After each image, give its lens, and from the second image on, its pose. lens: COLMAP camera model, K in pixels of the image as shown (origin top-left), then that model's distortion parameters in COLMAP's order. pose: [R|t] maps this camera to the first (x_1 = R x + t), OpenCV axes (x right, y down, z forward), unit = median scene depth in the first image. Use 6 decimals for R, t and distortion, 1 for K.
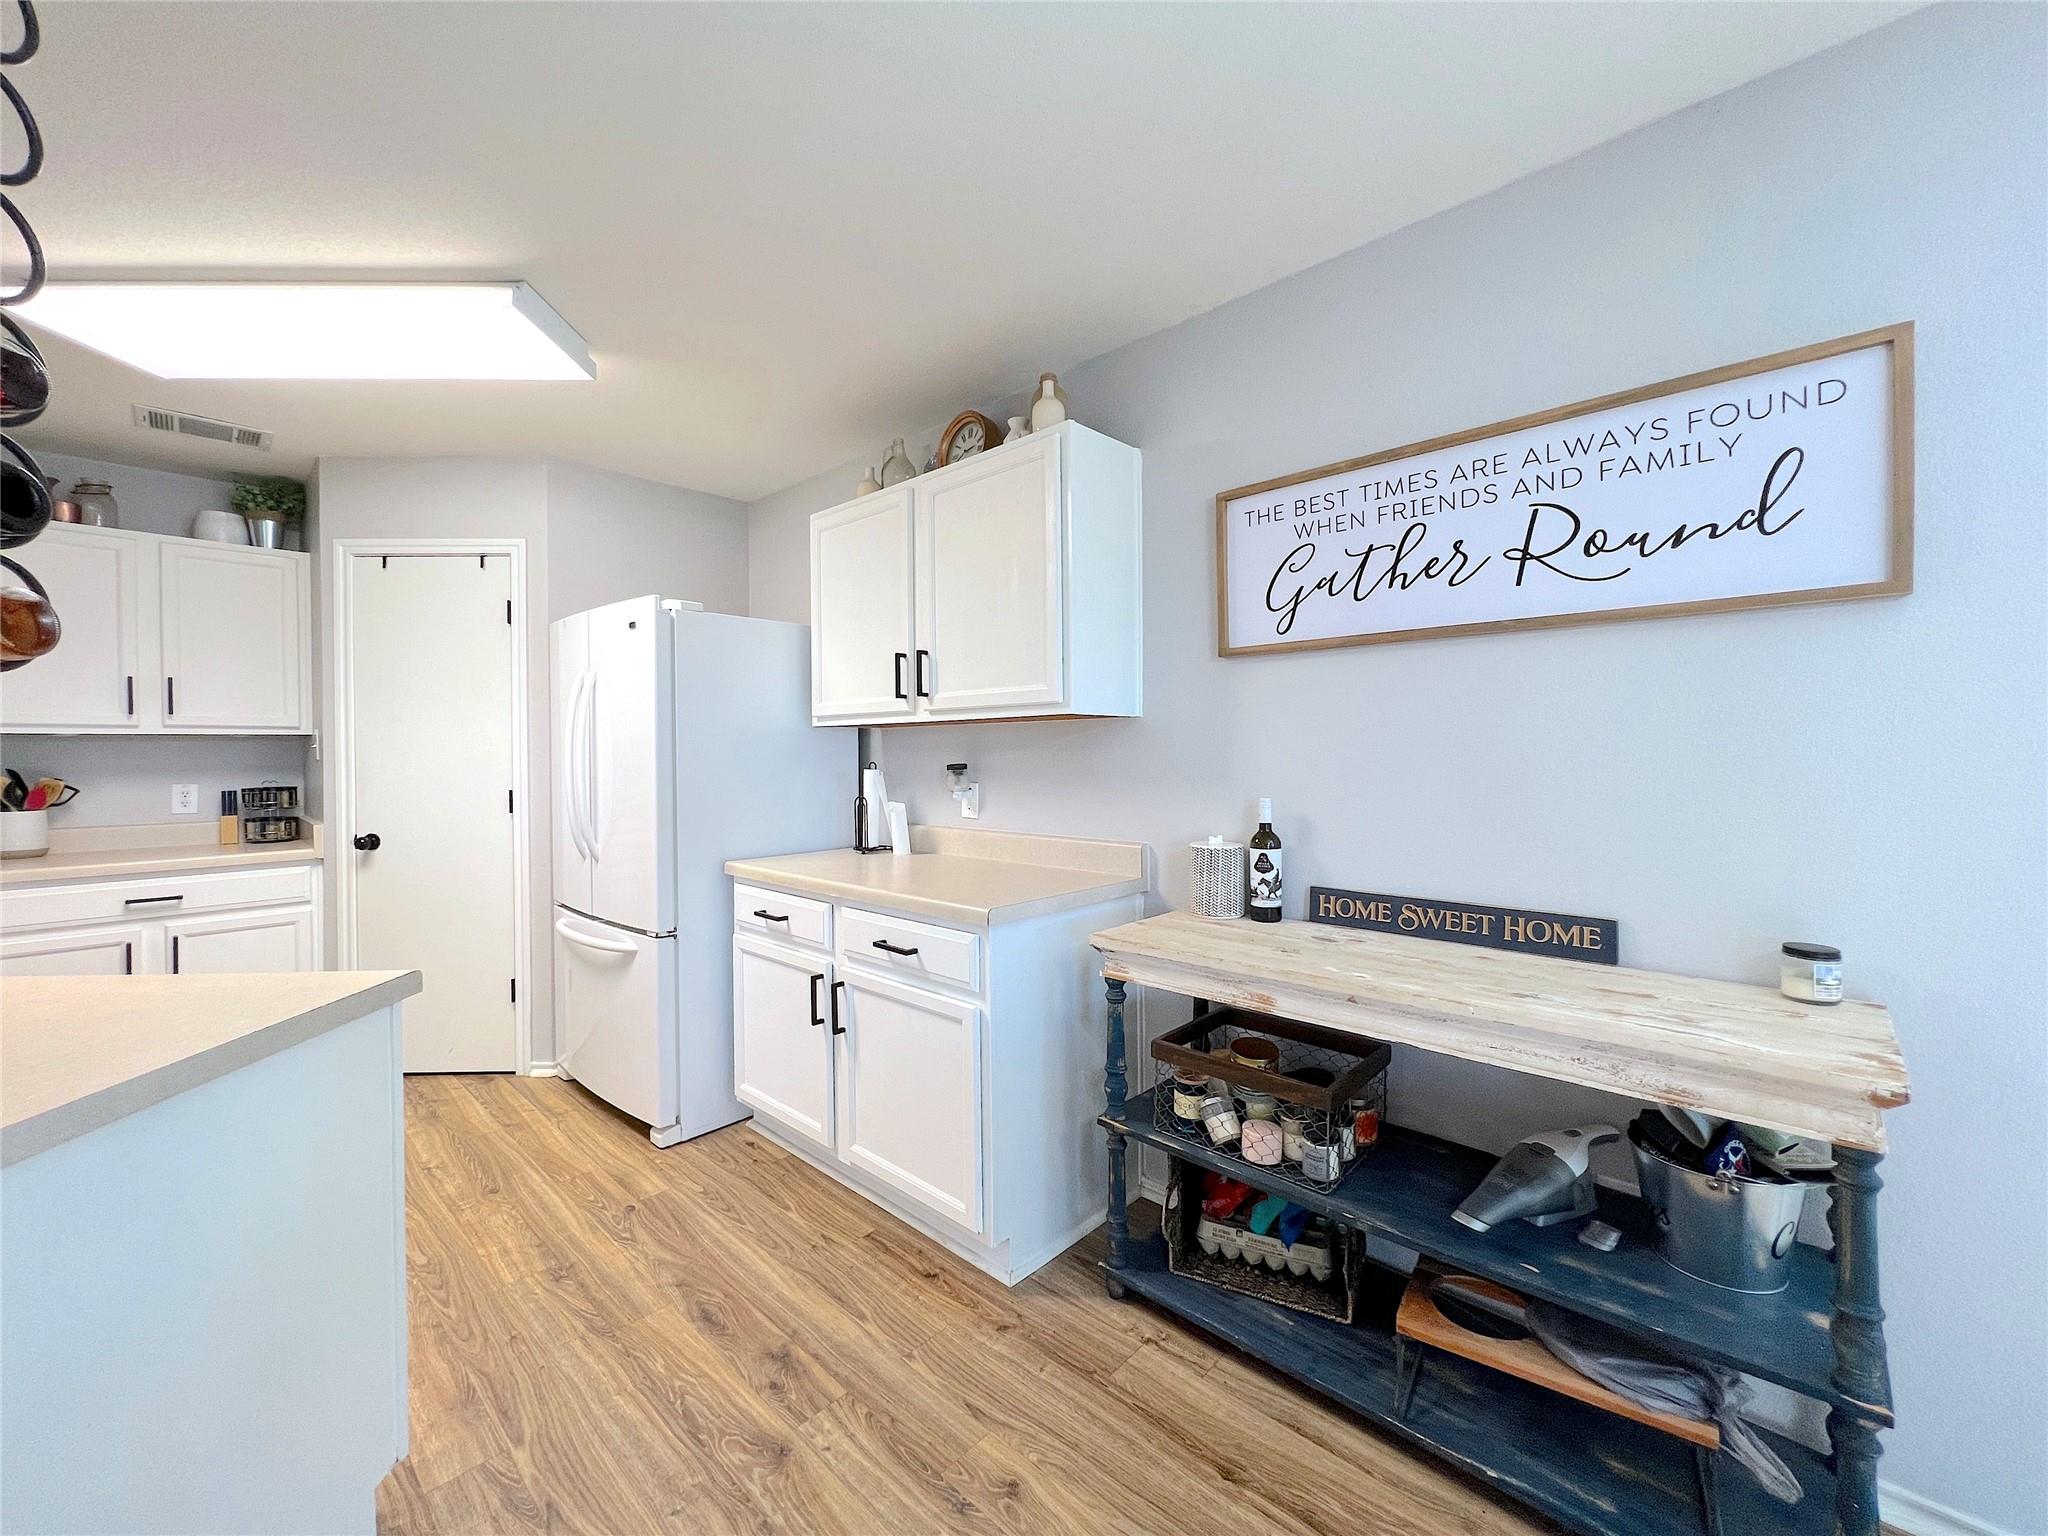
lens RADIAL K [[821.3, 0, 1016.0], [0, 821.3, 756.3], [0, 0, 1]] dist [-0.003644, 0.001157]
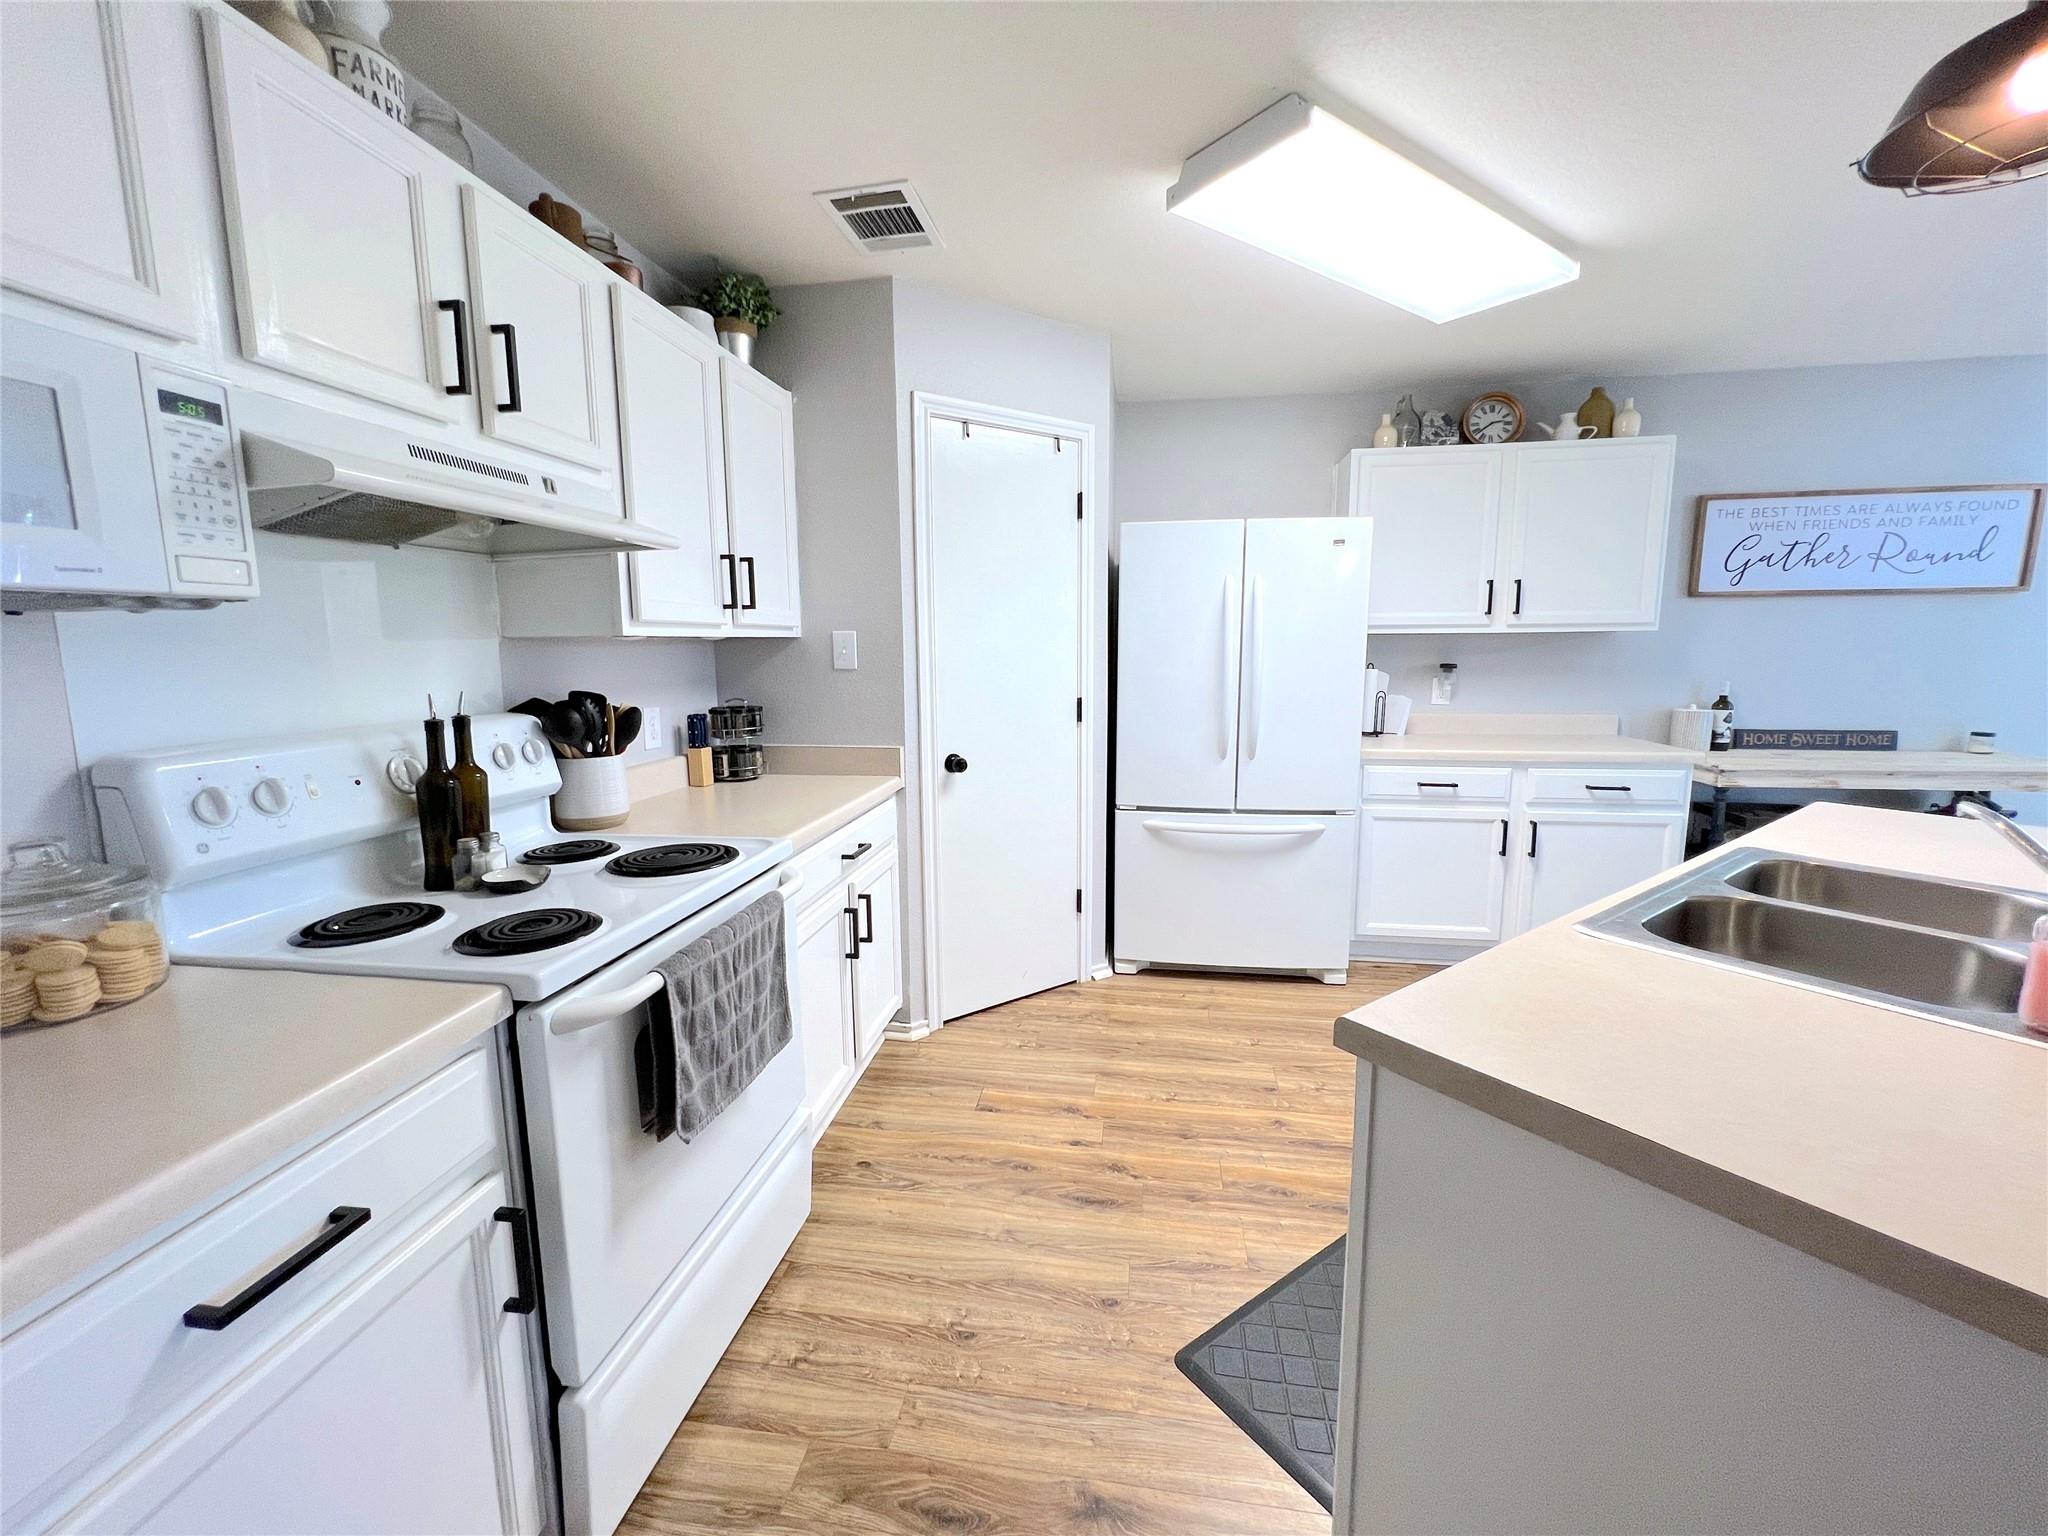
lens RADIAL K [[821.3, 0, 1014.7], [0, 821.3, 756.2], [0, 0, 1]] dist [-0.003644, 0.001157]
pose [[0.827783, -0.075610, 0.555929, -1.840117], [0.006178, 0.992046, 0.125726, -0.018185], [-0.561014, -0.100639, 0.821666, 0.379873]]
